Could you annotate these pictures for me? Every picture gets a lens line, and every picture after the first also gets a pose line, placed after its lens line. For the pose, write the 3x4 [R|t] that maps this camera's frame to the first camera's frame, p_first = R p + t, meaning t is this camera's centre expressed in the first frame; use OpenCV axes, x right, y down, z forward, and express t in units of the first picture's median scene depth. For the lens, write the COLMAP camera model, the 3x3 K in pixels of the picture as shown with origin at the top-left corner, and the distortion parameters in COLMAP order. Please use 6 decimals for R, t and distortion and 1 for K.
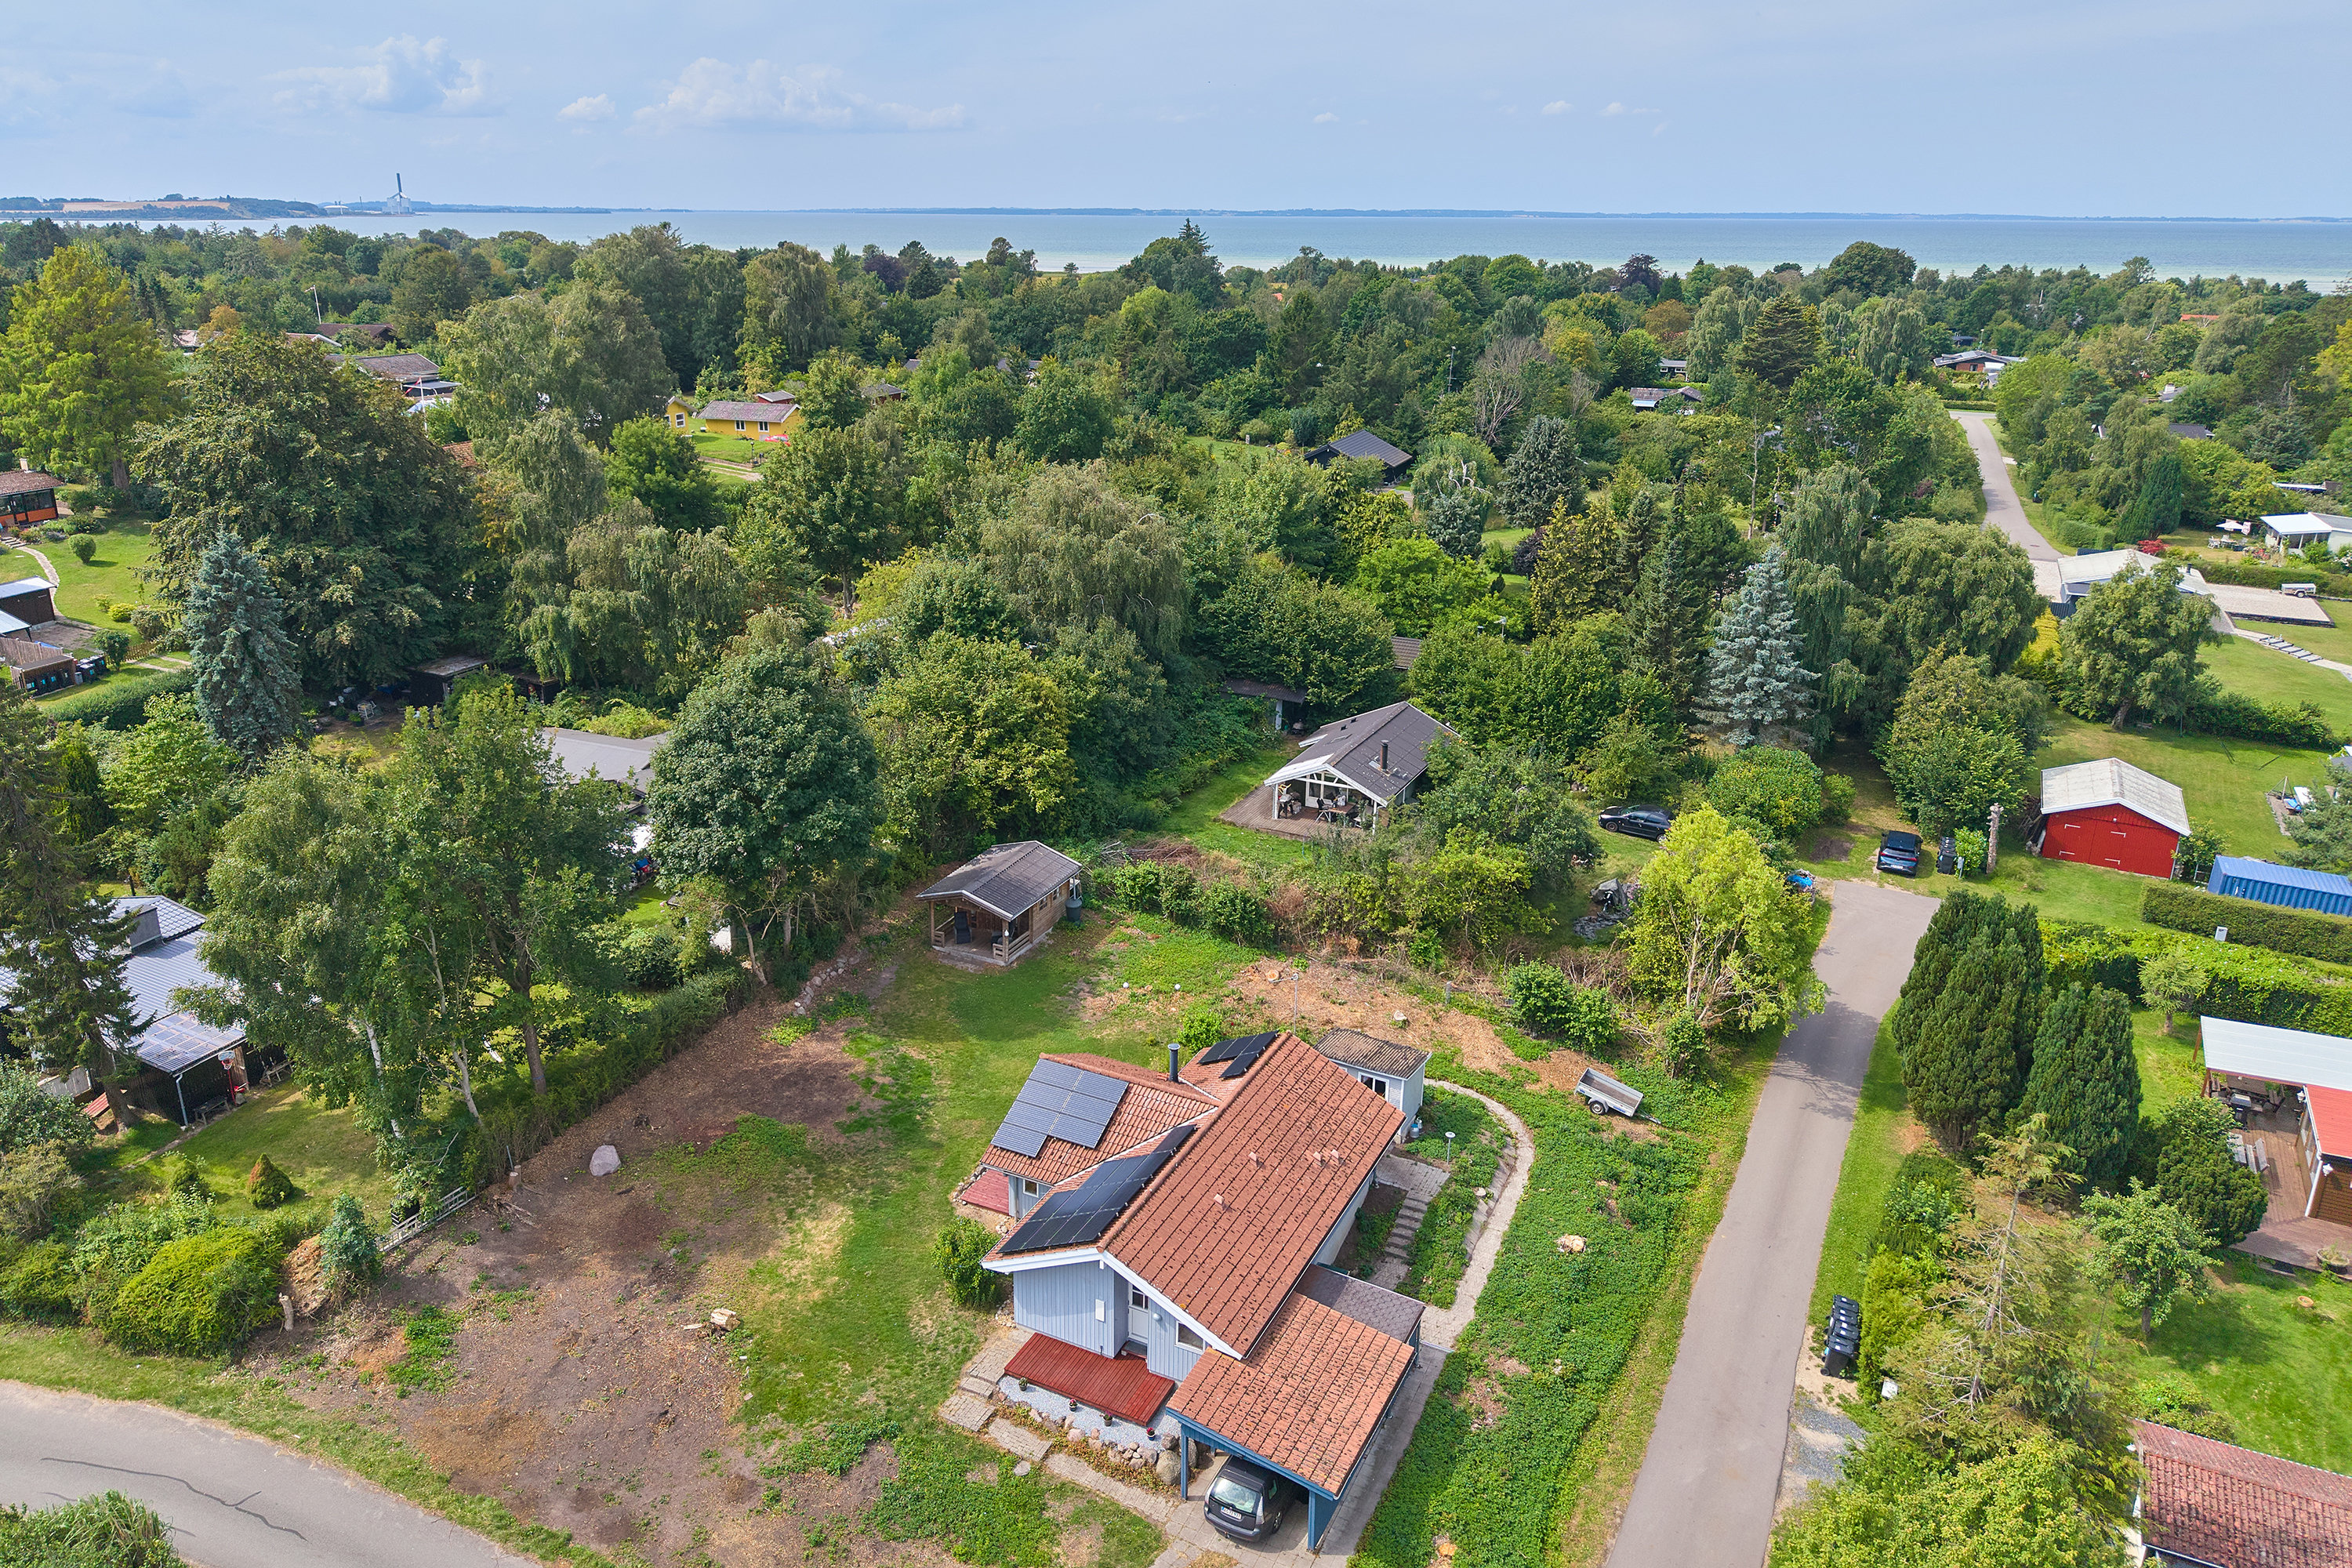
lens RADIAL K [[1608.6, 0, 1165.1], [0, 1608.6, 774.0], [0, 0, 1]] dist [0.005173, 0.001042]
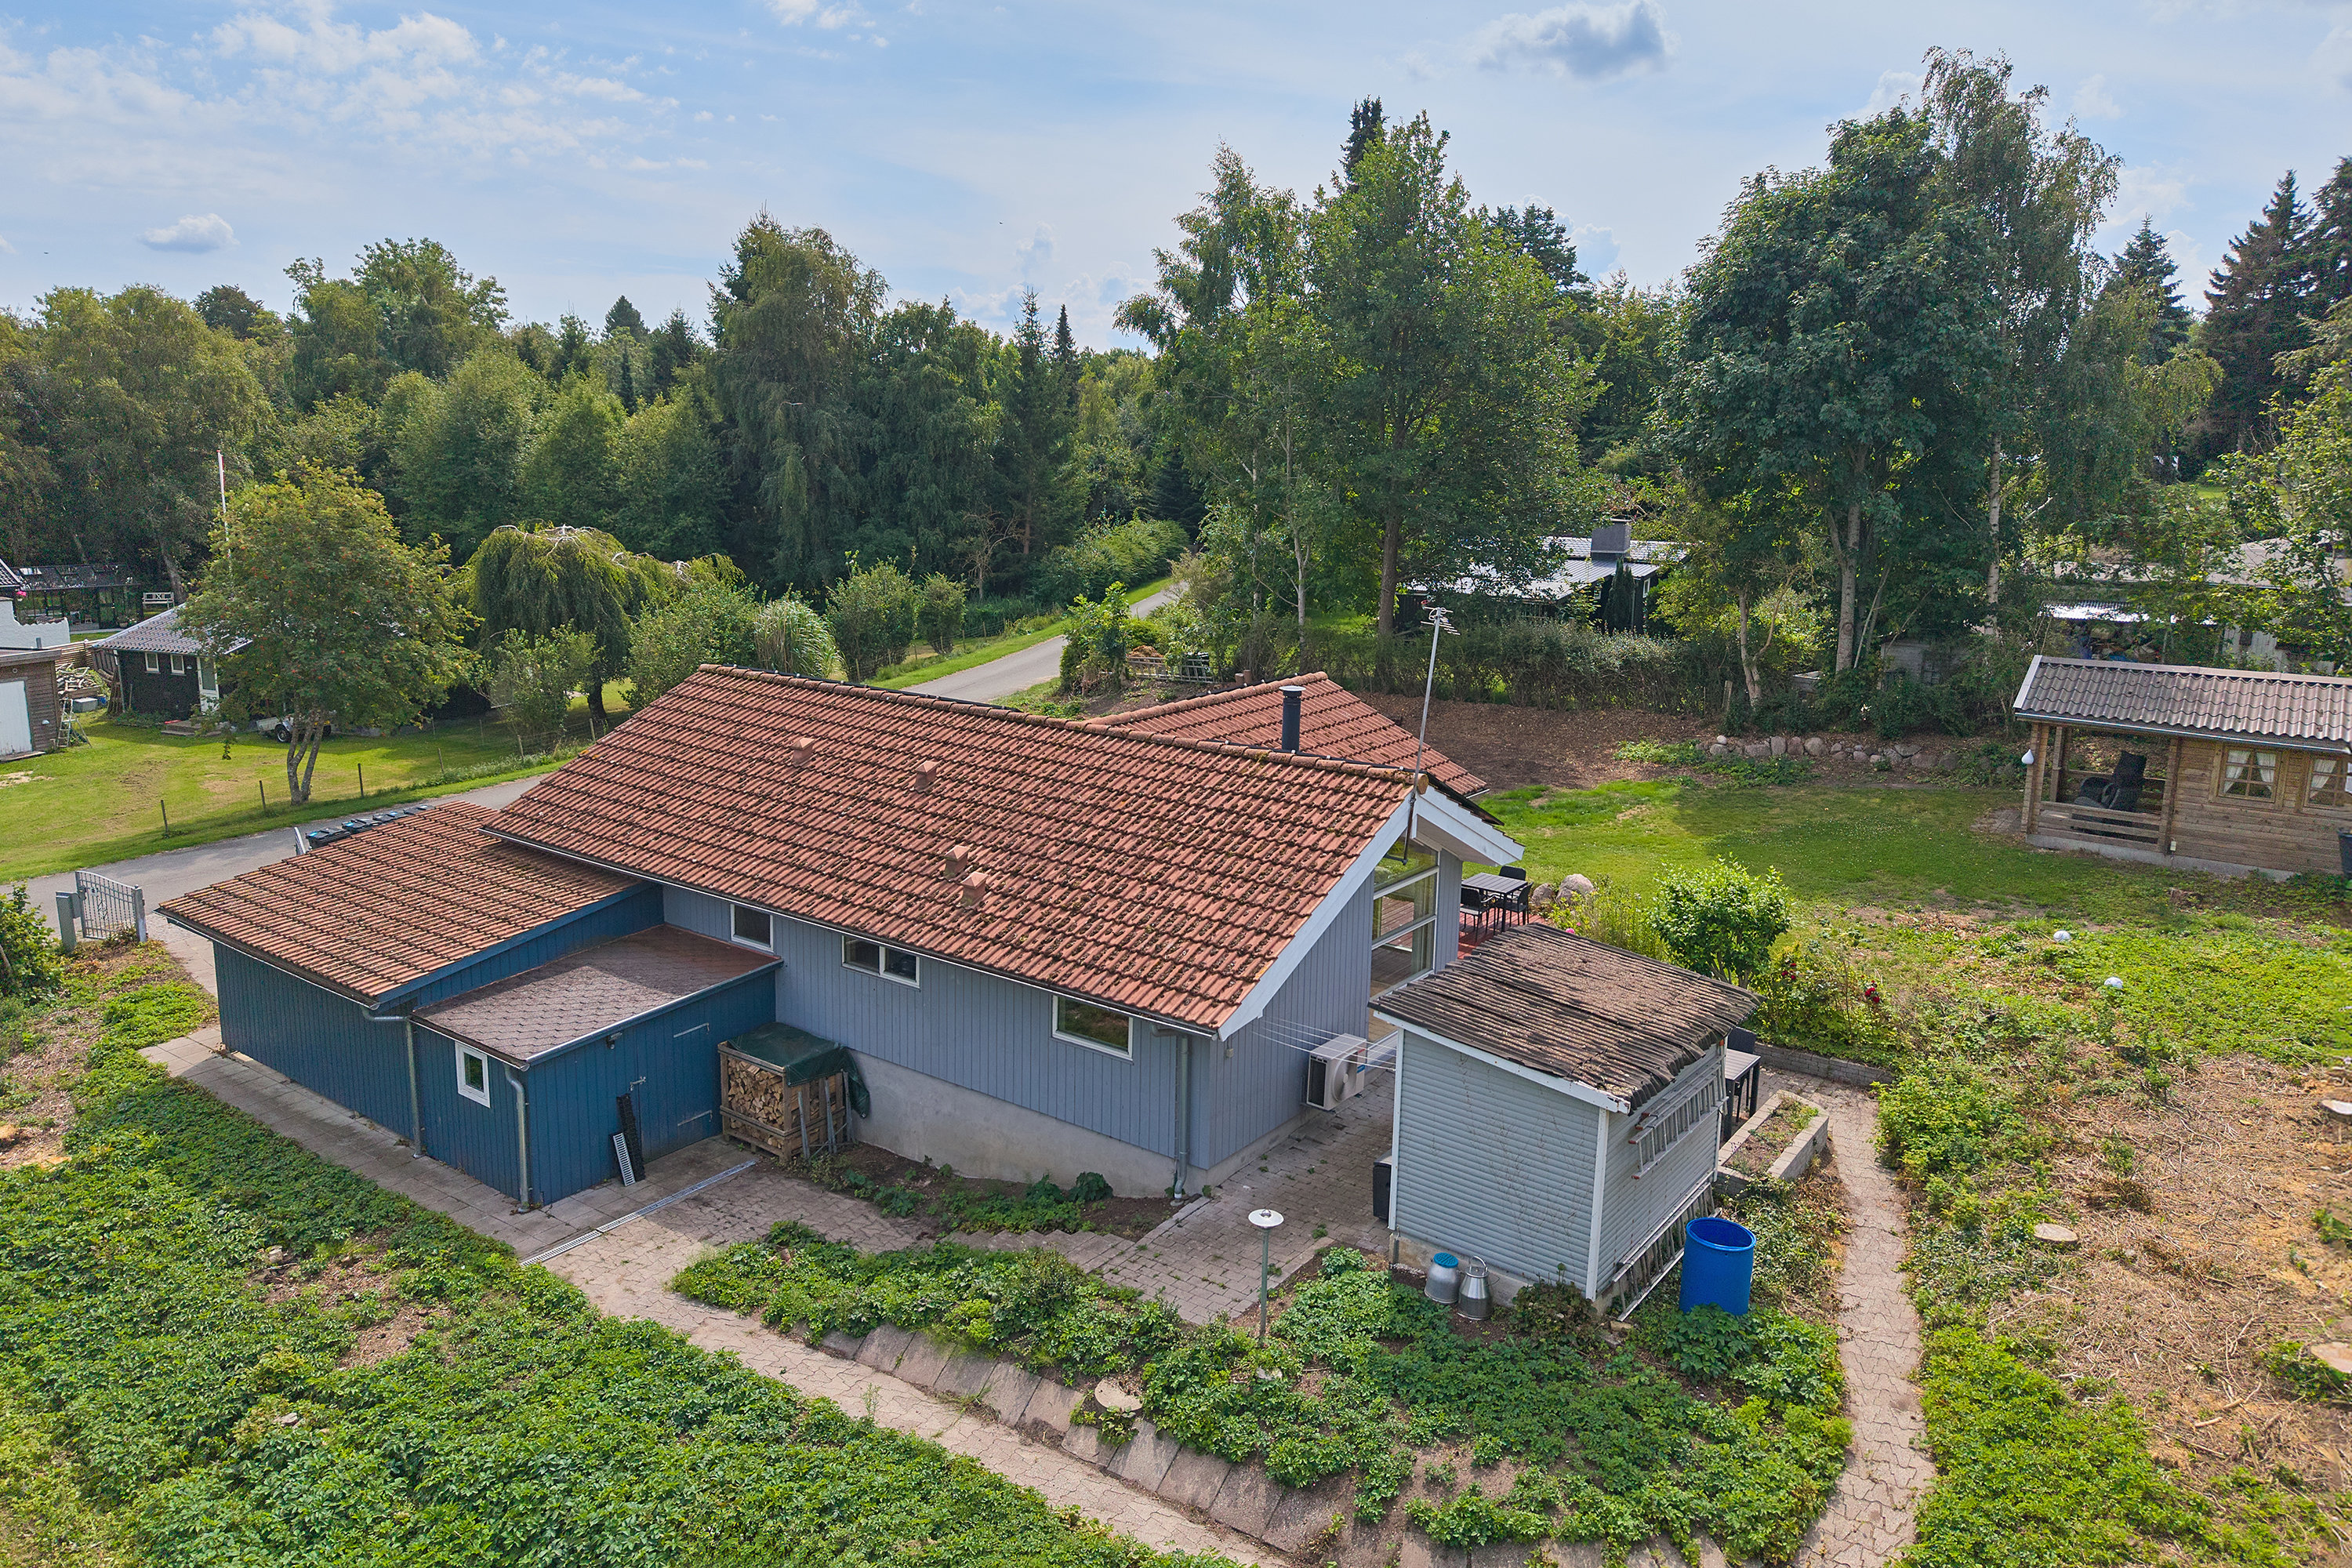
lens RADIAL K [[1608.6, 0, 1165.1], [0, 1608.6, 774.0], [0, 0, 1]] dist [0.005173, 0.001042]
pose [[-0.181154, 0.195431, -0.963841, 0.392254], [-0.328373, 0.911791, 0.246594, 0.086447], [0.927014, 0.361171, -0.101000, 0.900274]]
